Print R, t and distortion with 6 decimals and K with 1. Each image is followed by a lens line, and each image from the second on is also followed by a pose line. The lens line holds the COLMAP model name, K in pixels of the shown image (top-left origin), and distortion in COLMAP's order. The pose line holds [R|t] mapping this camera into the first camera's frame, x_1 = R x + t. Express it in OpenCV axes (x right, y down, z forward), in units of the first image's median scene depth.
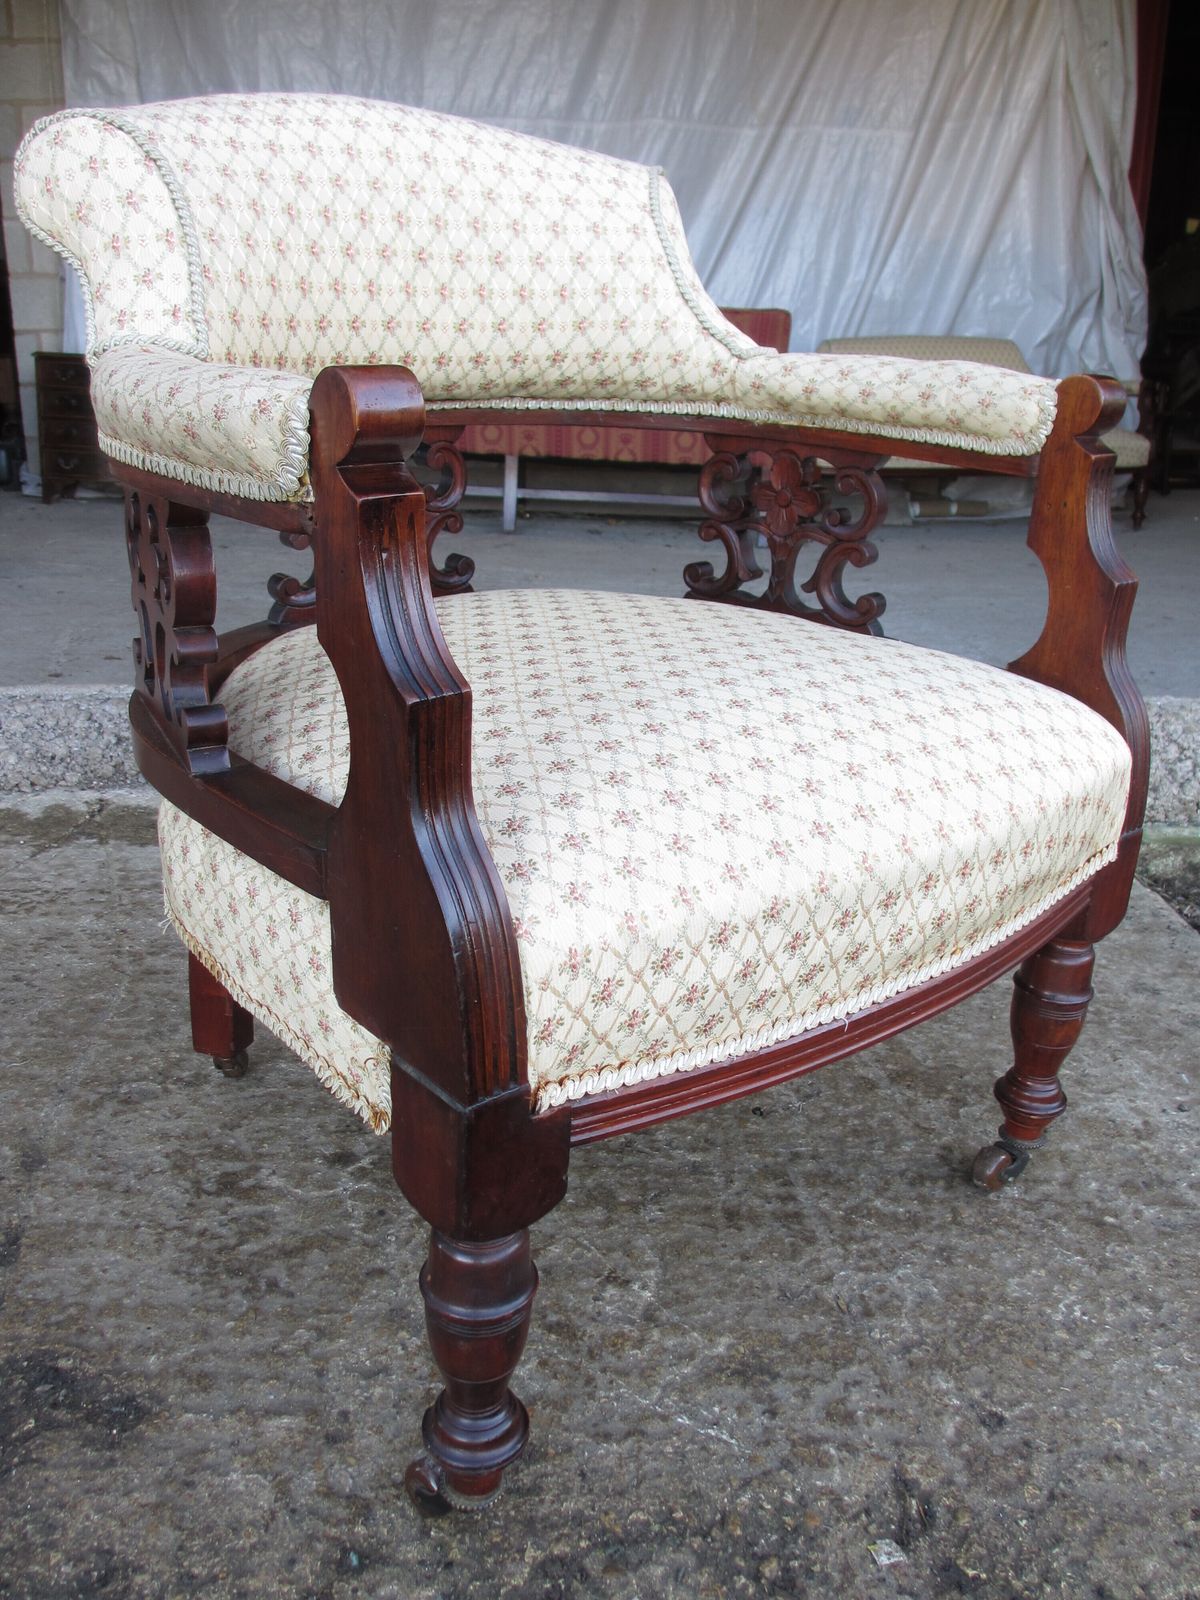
lens RADIAL K [[1321.9, 0, 588.1], [0, 1321.9, 812.0], [0, 0, 1]] dist [-0.045511, 0.008702]
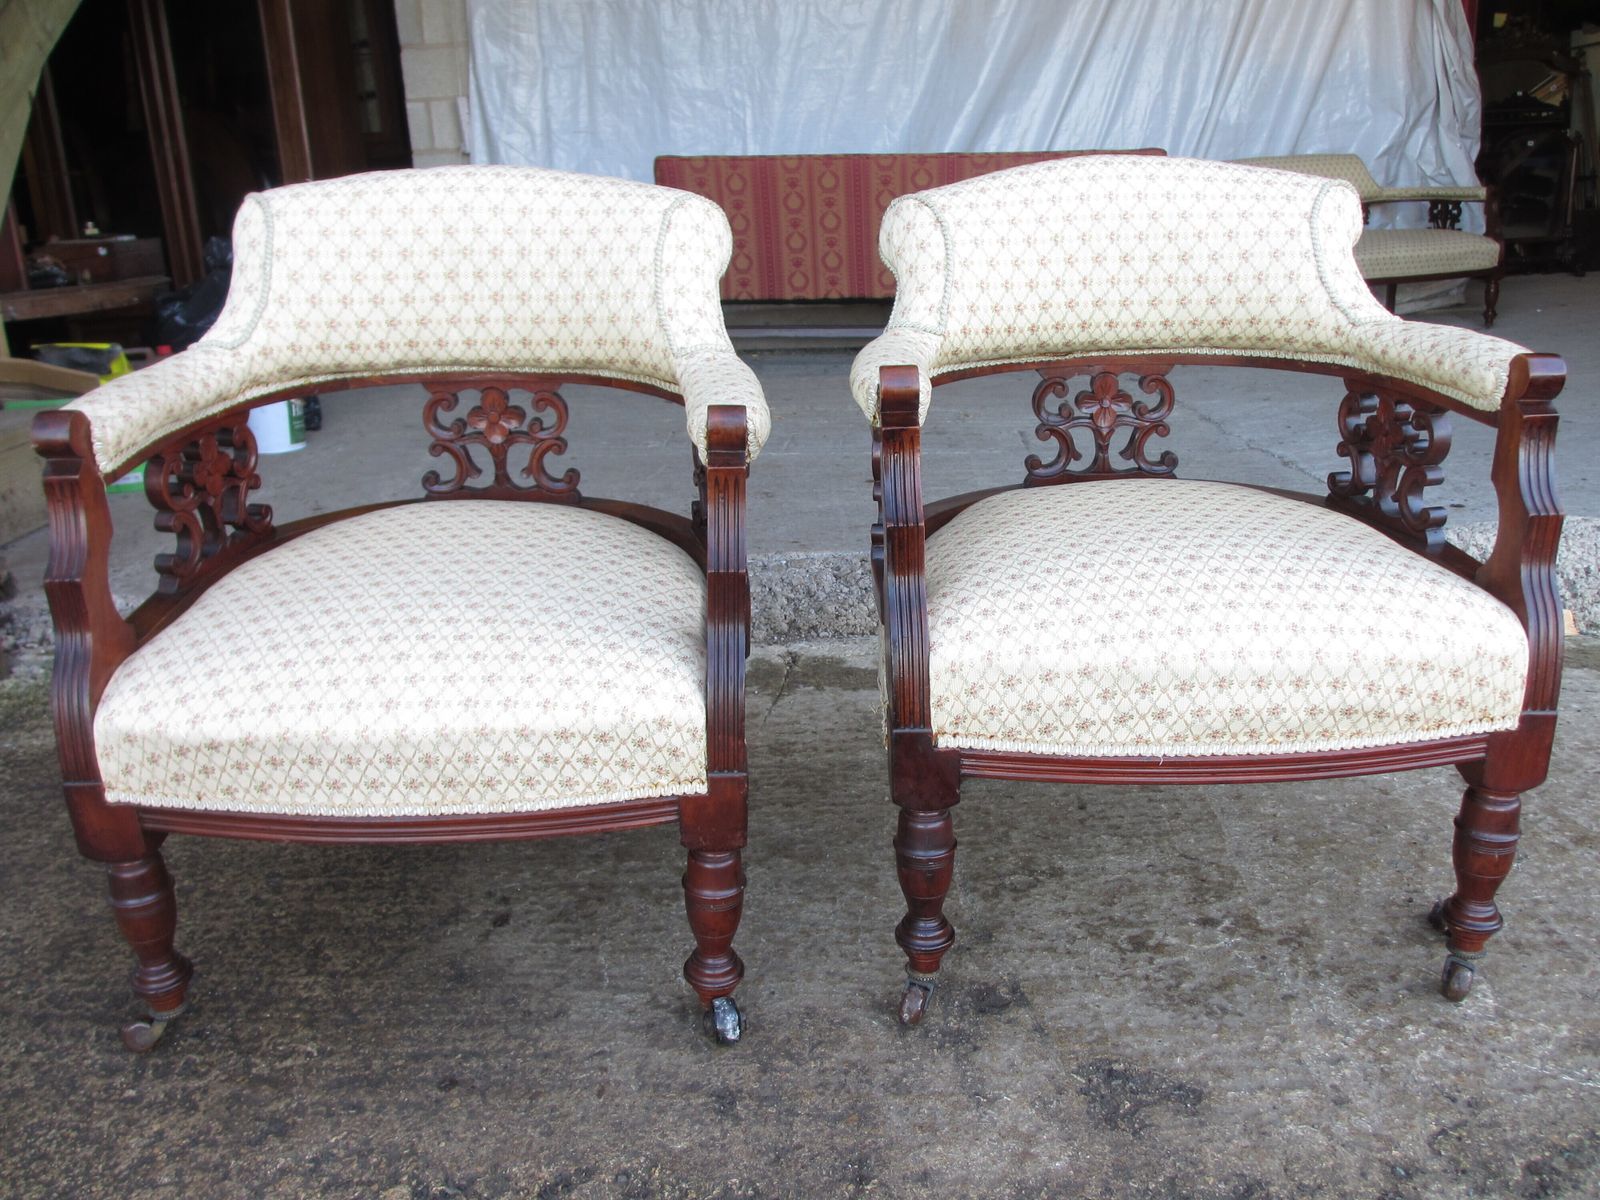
lens RADIAL K [[1321.9, 0, 799.8], [0, 1321.9, 604.7], [0, 0, 1]] dist [-0.045511, 0.008702]
pose [[0.997495, -0.055374, -0.044017, -0.571510], [0.055033, 0.998445, -0.008926, -0.079525], [0.044443, 0.006481, 0.998991, -0.401269]]
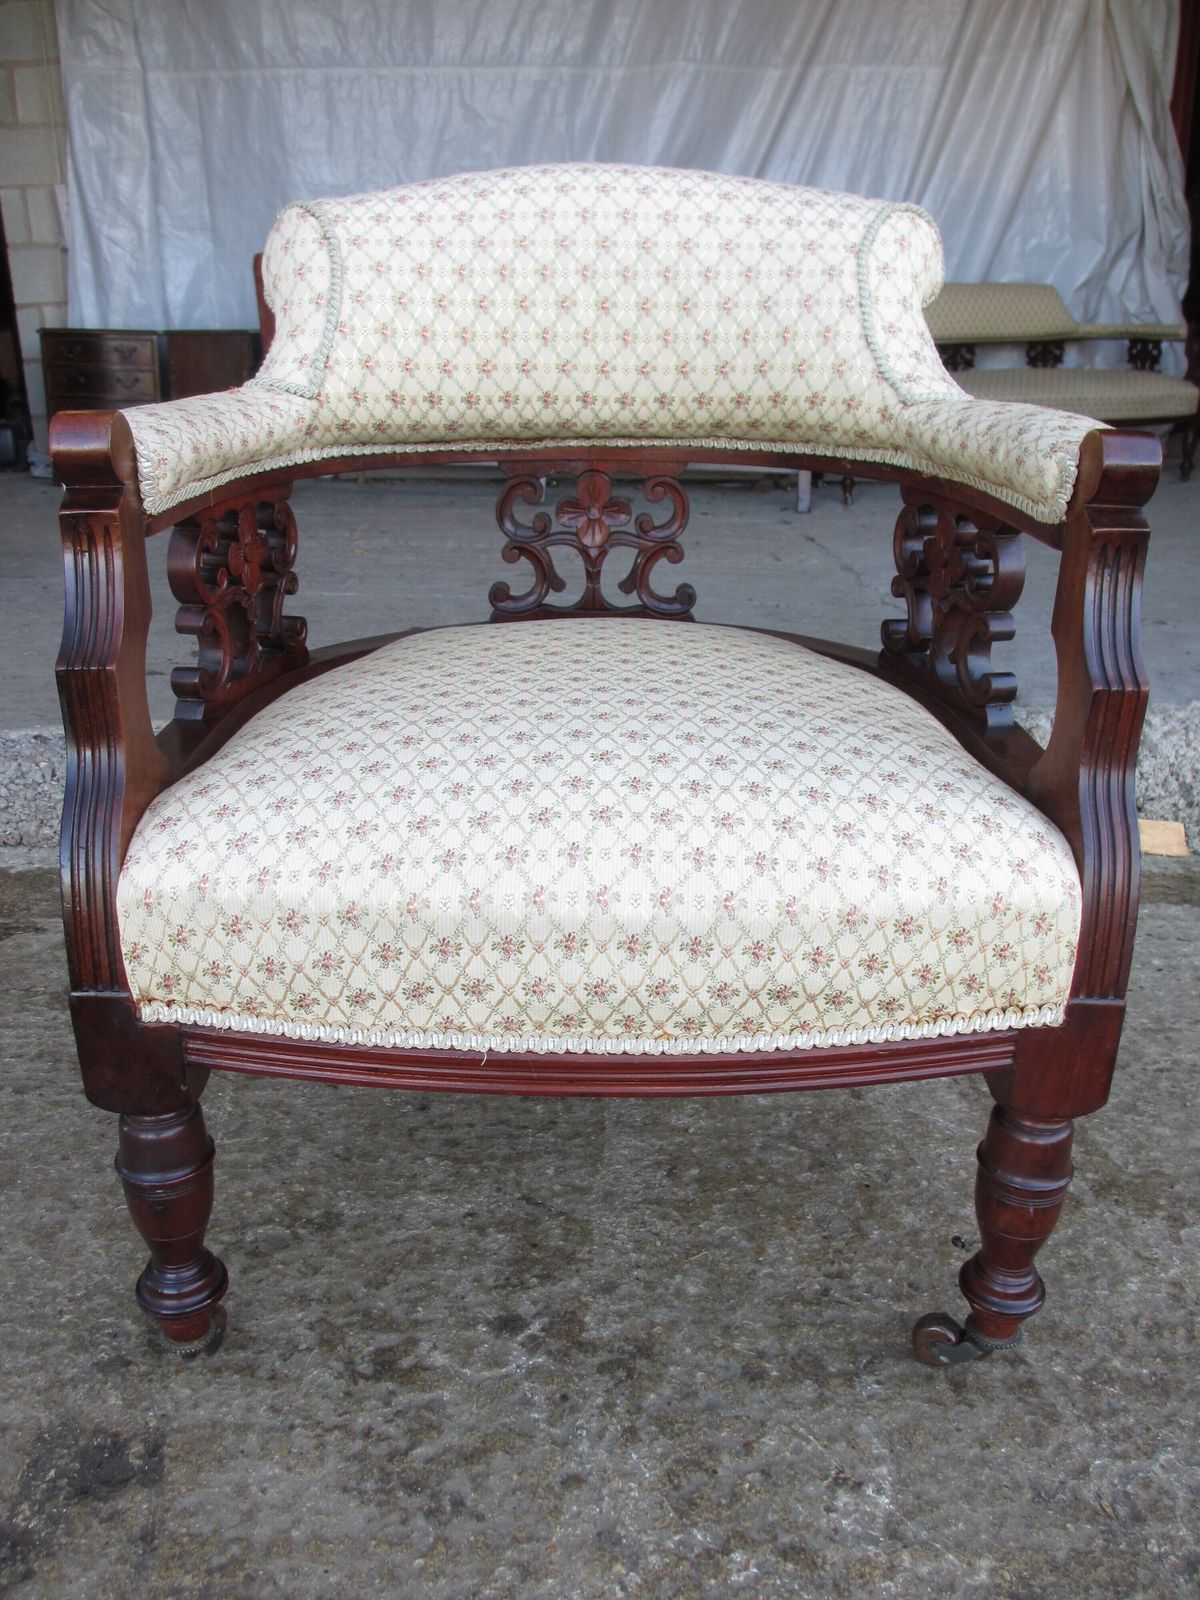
lens RADIAL K [[1321.9, 0, 587.9], [0, 1321.9, 813.7], [0, 0, 1]] dist [-0.045511, 0.008702]
pose [[0.999588, -0.027972, -0.006385, -0.127192], [0.028211, 0.998761, 0.040993, -0.125748], [0.005231, -0.041156, 0.999139, 0.137708]]
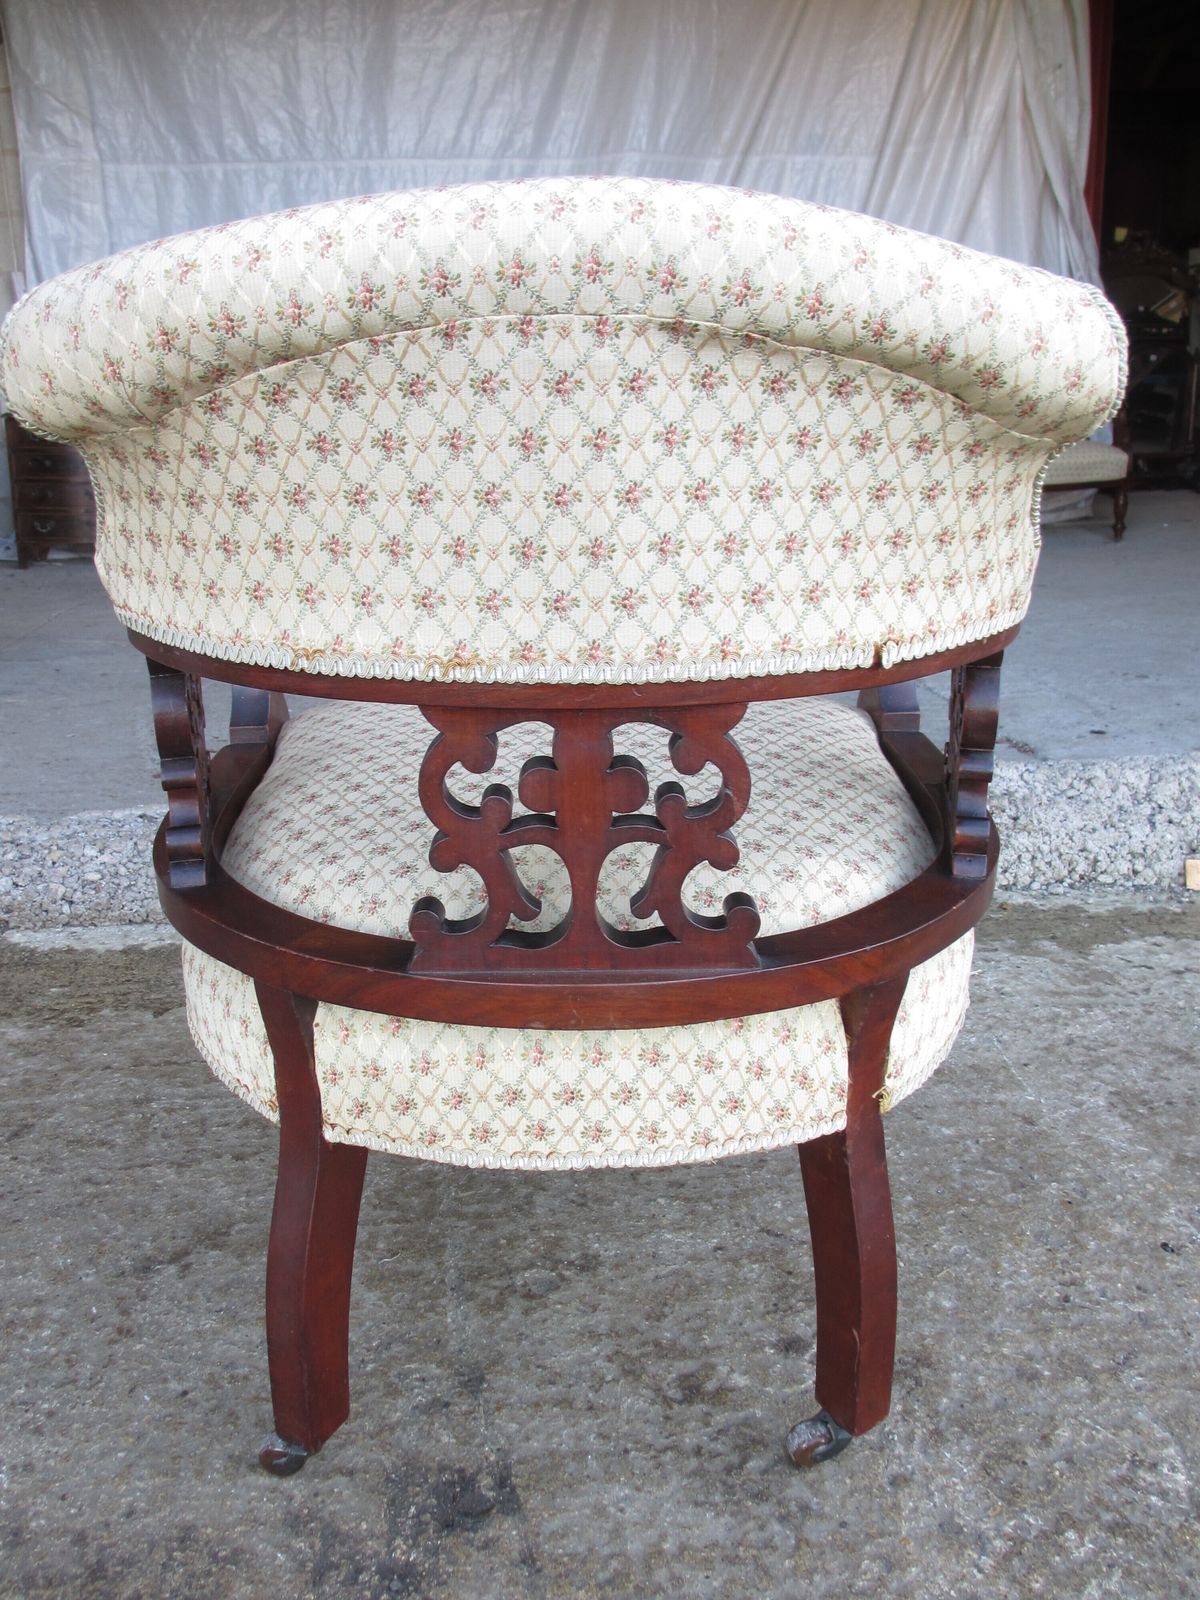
lens RADIAL K [[1321.9, 0, 575.9], [0, 1321.9, 807.0], [0, 0, 1]] dist [-0.045511, 0.008702]
pose [[0.996630, -0.059962, 0.055984, -0.403144], [0.060593, 0.998116, -0.009639, -0.138171], [-0.055300, 0.012998, 0.998385, 0.056046]]
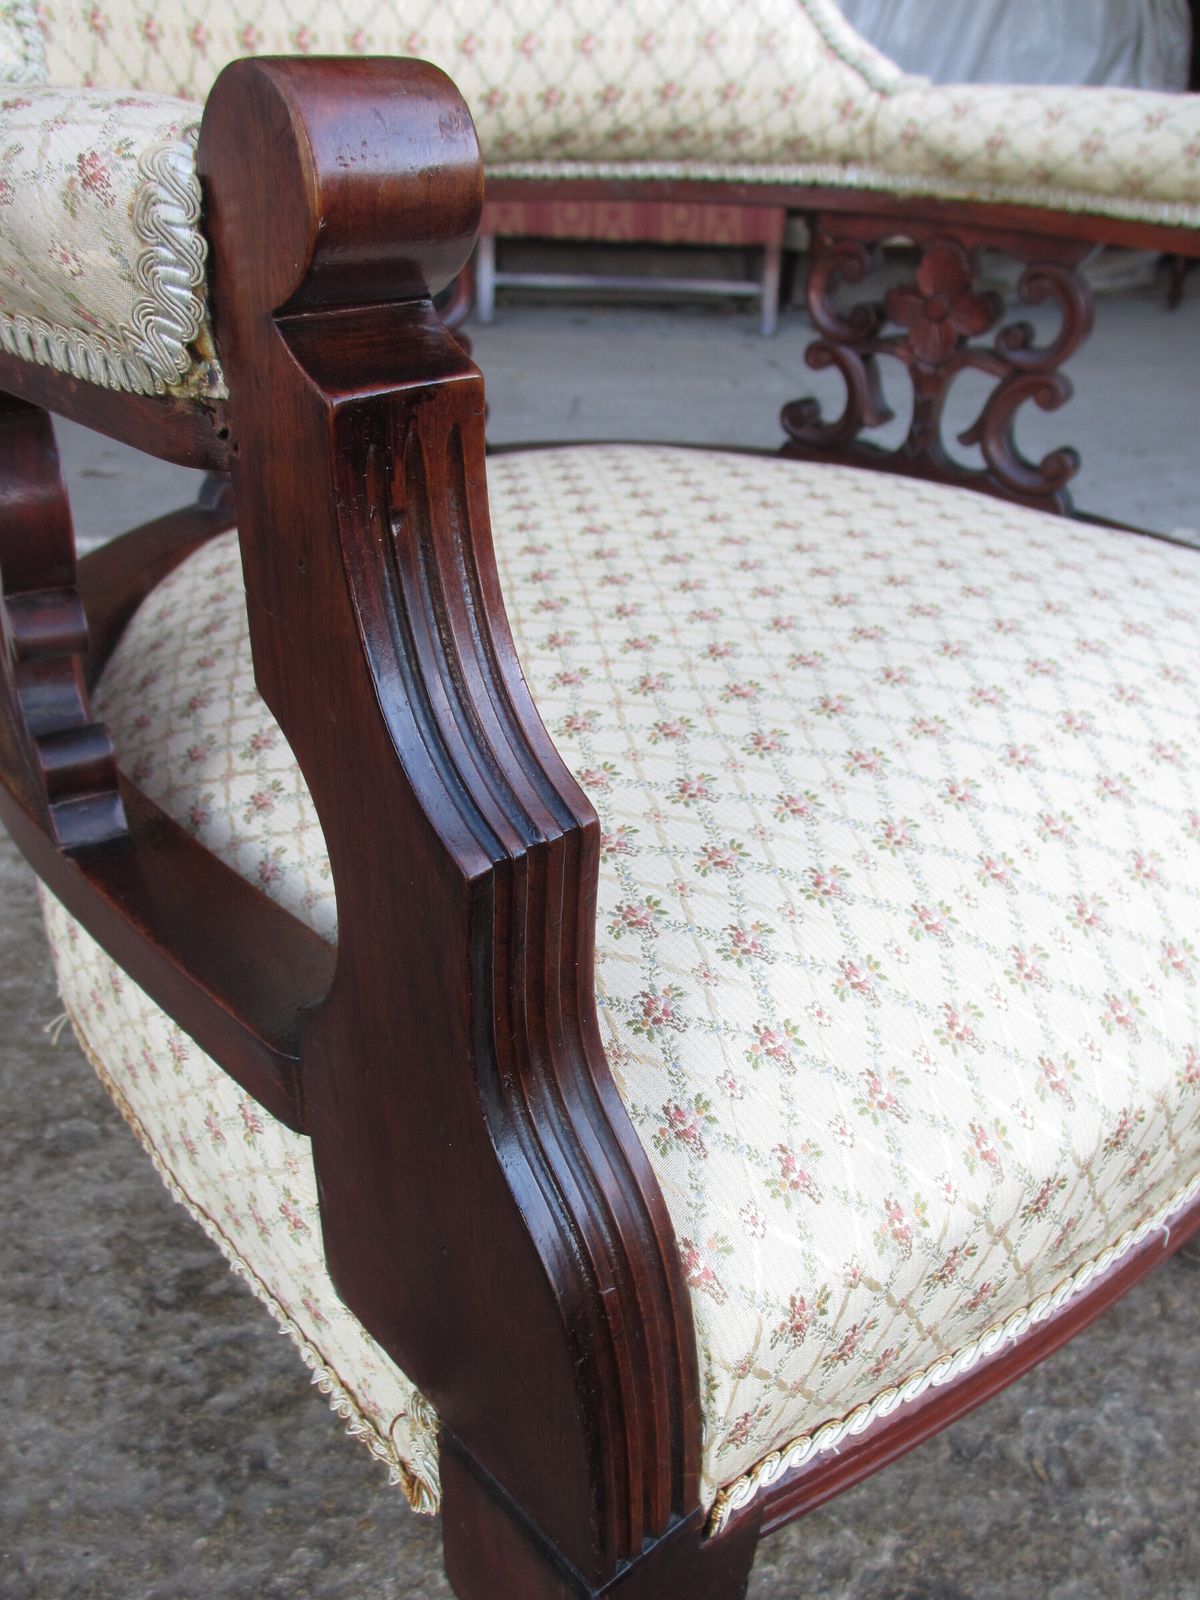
lens RADIAL K [[1321.9, 0, 591.3], [0, 1321.9, 815.3], [0, 0, 1]] dist [-0.045511, 0.008702]
pose [[0.999618, -0.021785, 0.016979, -0.057309], [0.018900, 0.987791, 0.154637, -0.095969], [-0.020140, -0.154257, 0.987826, 0.319725]]
